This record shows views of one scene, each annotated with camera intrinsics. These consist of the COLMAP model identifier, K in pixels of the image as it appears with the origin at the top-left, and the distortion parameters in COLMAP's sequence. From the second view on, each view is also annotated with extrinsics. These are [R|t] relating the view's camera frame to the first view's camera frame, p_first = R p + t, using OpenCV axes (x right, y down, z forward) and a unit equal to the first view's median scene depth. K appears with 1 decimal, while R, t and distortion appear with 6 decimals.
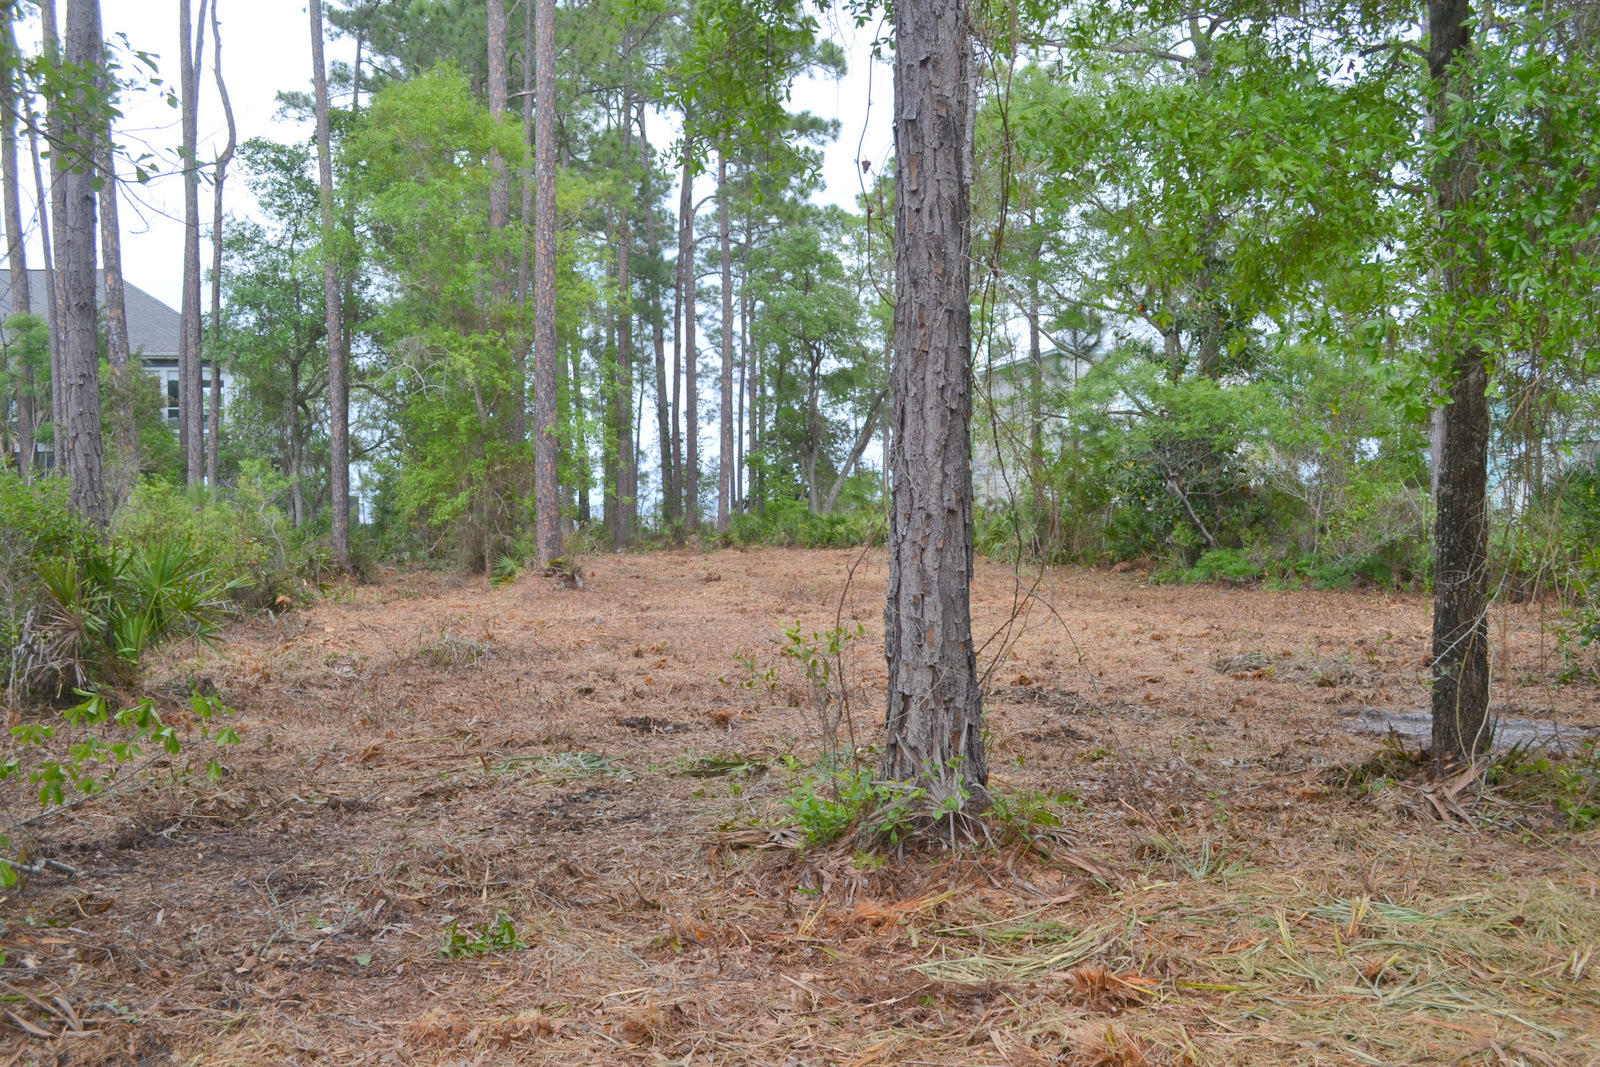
lens RADIAL K [[1515.3, 0, 800.0], [0, 1515.3, 533.5], [0, 0, 1]] dist [-0.052014, -0.000694]
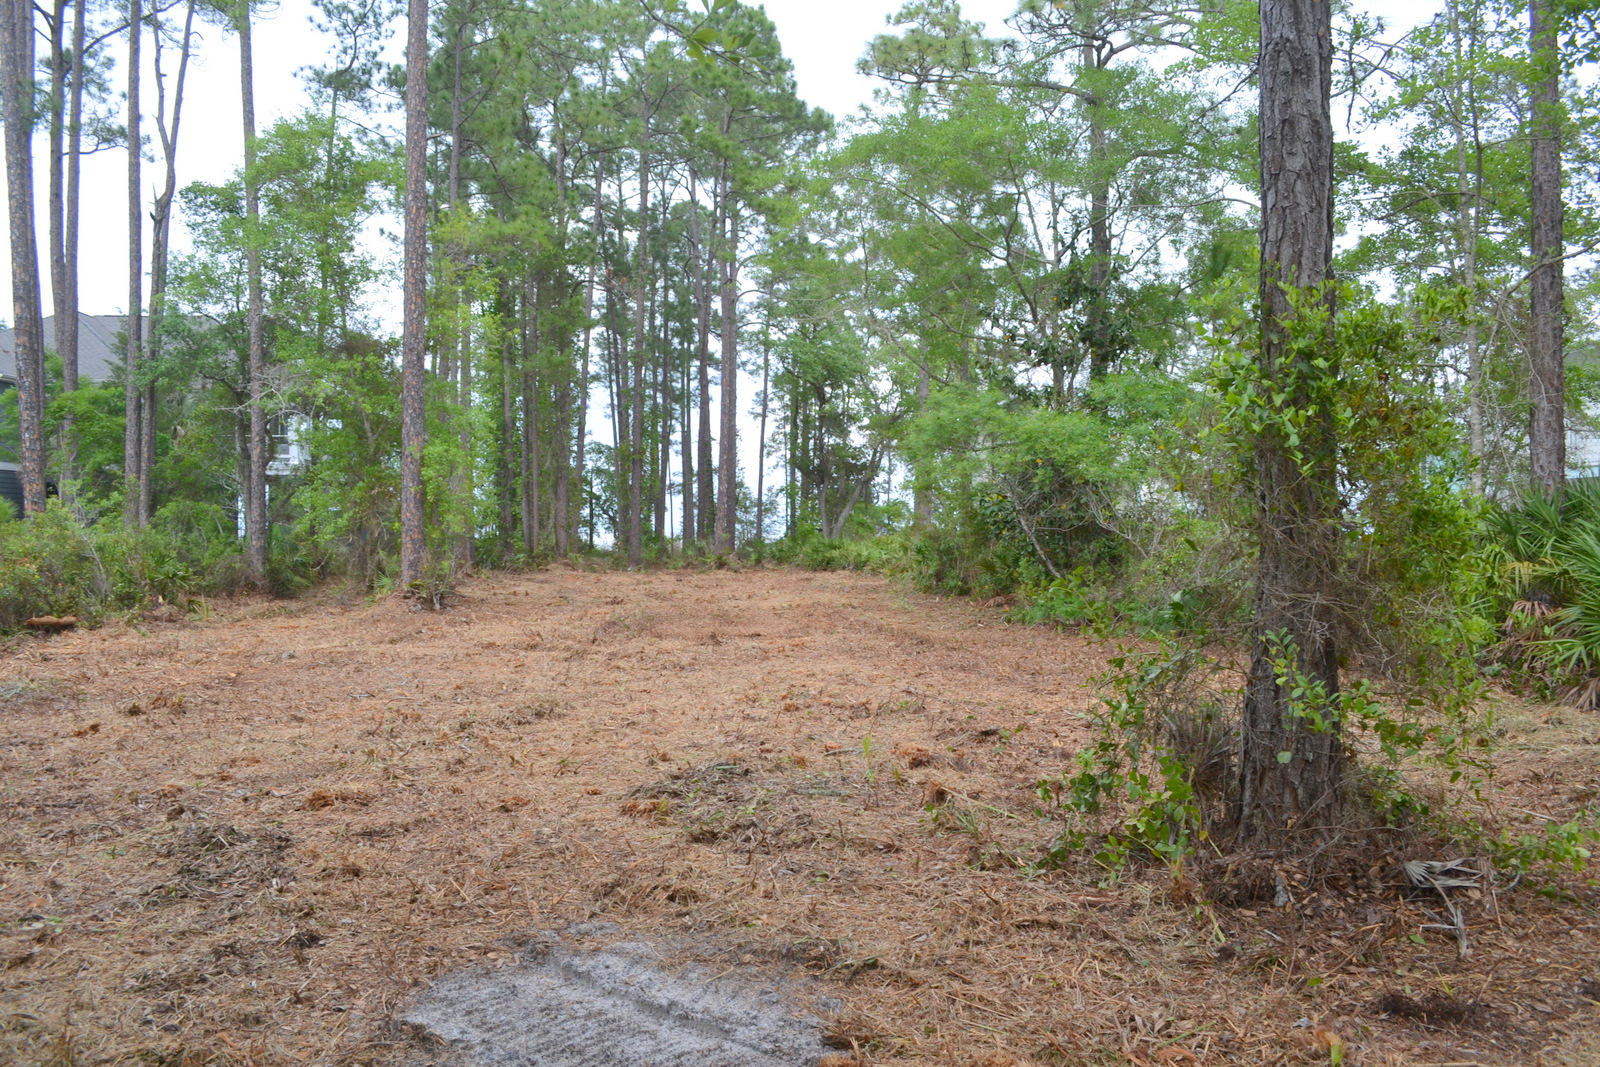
lens RADIAL K [[1255.9, 0, 800.0], [0, 1255.9, 533.5], [0, 0, 1]] dist [-0.081189, -0.001266]
pose [[0.995613, 0.018208, -0.091778, 0.155202], [-0.019538, 0.999716, -0.013609, -0.008133], [0.091504, 0.015342, 0.995687, 0.171569]]
